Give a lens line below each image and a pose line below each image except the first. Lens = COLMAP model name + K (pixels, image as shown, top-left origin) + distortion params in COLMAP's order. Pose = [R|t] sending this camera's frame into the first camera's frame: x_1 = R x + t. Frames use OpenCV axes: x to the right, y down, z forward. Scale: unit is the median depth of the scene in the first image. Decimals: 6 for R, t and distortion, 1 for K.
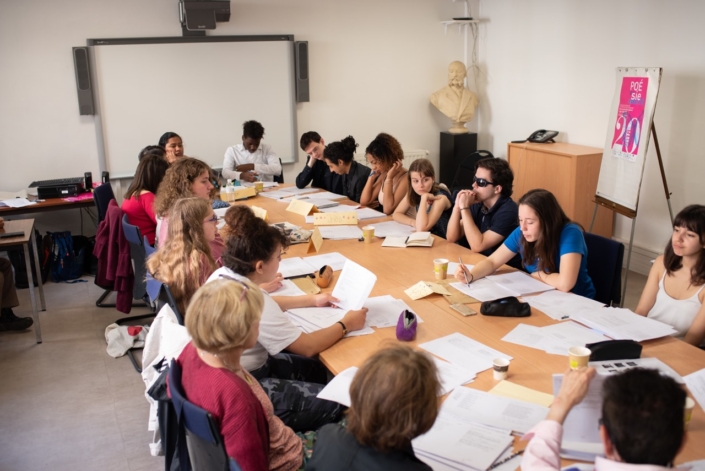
lens RADIAL K [[650.7, 0, 351.1], [0, 650.7, 234.2], [0, 0, 1]] dist [-0.042705, 0.000000]
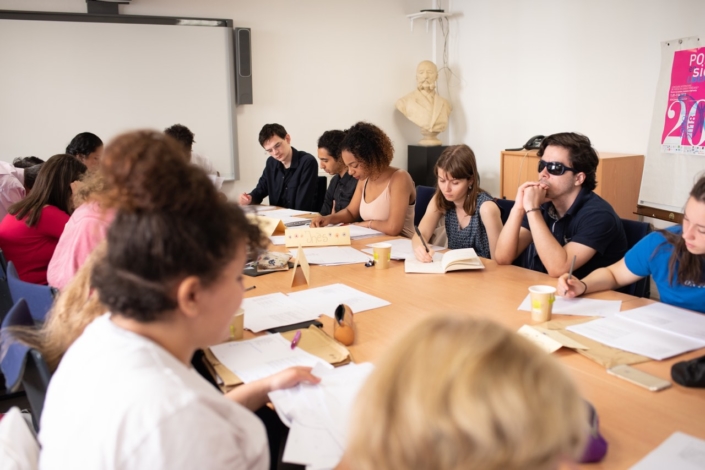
lens RADIAL K [[650.7, 0, 354.0], [0, 650.7, 237.0], [0, 0, 1]] dist [-0.042705, 0.000000]
pose [[0.991655, -0.020545, 0.127274, -0.055964], [0.028526, 0.997718, -0.061204, 0.014133], [-0.125727, 0.064324, 0.989977, 0.249622]]
